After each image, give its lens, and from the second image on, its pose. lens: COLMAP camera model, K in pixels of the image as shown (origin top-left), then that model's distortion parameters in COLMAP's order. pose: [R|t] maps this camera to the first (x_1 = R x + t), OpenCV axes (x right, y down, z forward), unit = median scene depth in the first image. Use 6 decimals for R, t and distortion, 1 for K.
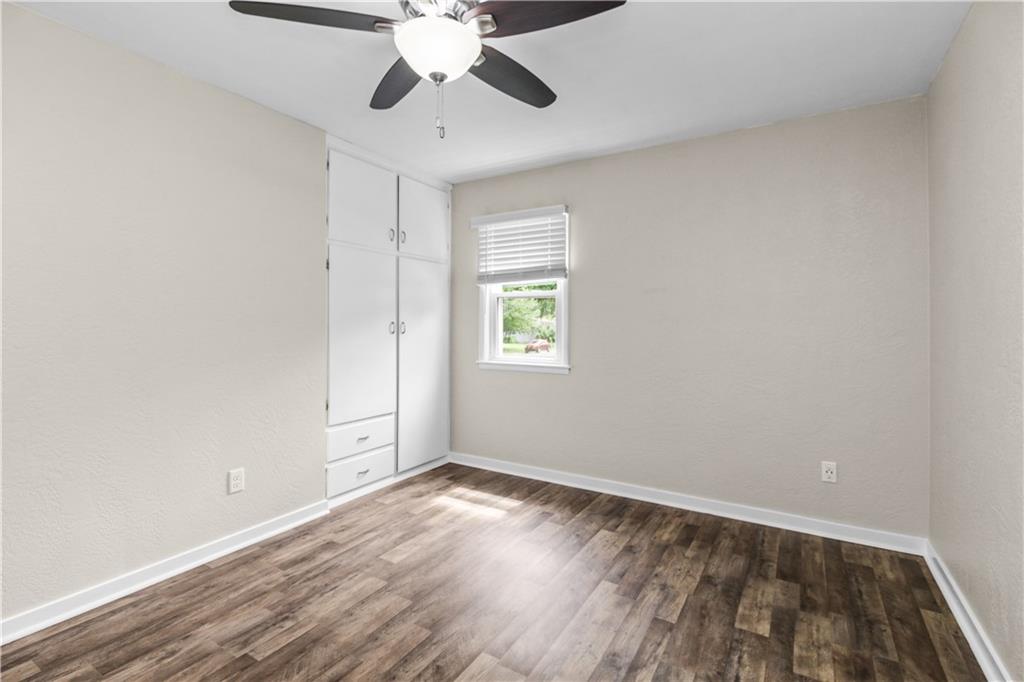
lens RADIAL K [[472.1, 0, 512.2], [0, 472.1, 319.7], [0, 0, 1]] dist [0.018458, -0.015231]
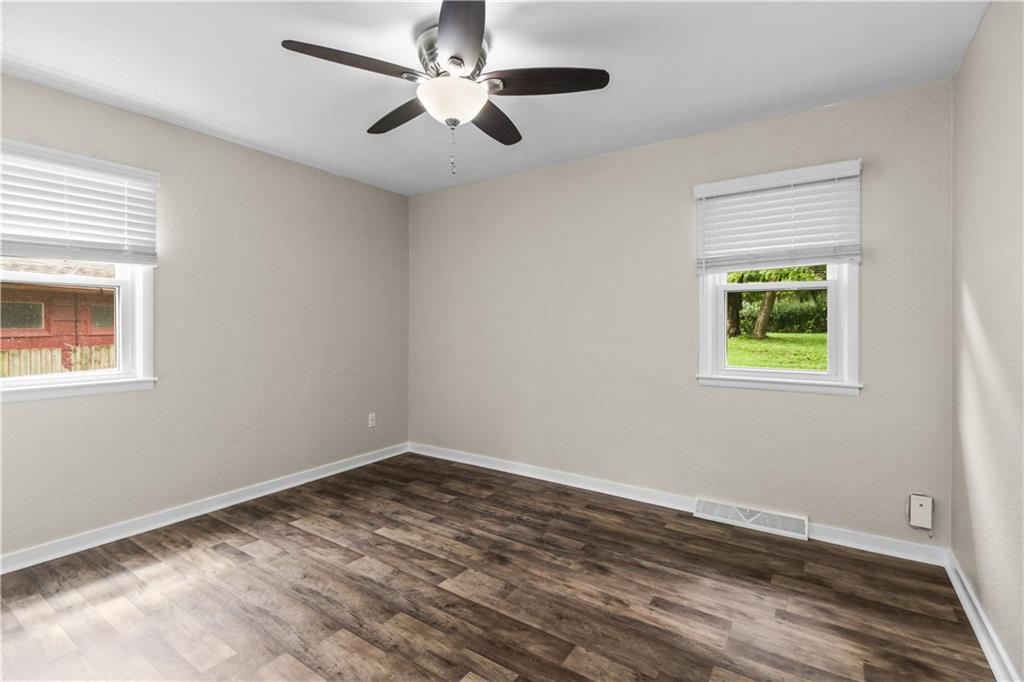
lens RADIAL K [[472.1, 0, 512.2], [0, 472.1, 319.7], [0, 0, 1]] dist [0.018458, -0.015231]
pose [[0.046913, 0.003767, 0.998892, -0.844099], [-0.008829, 0.999955, -0.003357, -0.001572], [-0.998860, -0.008662, 0.046944, 0.481555]]
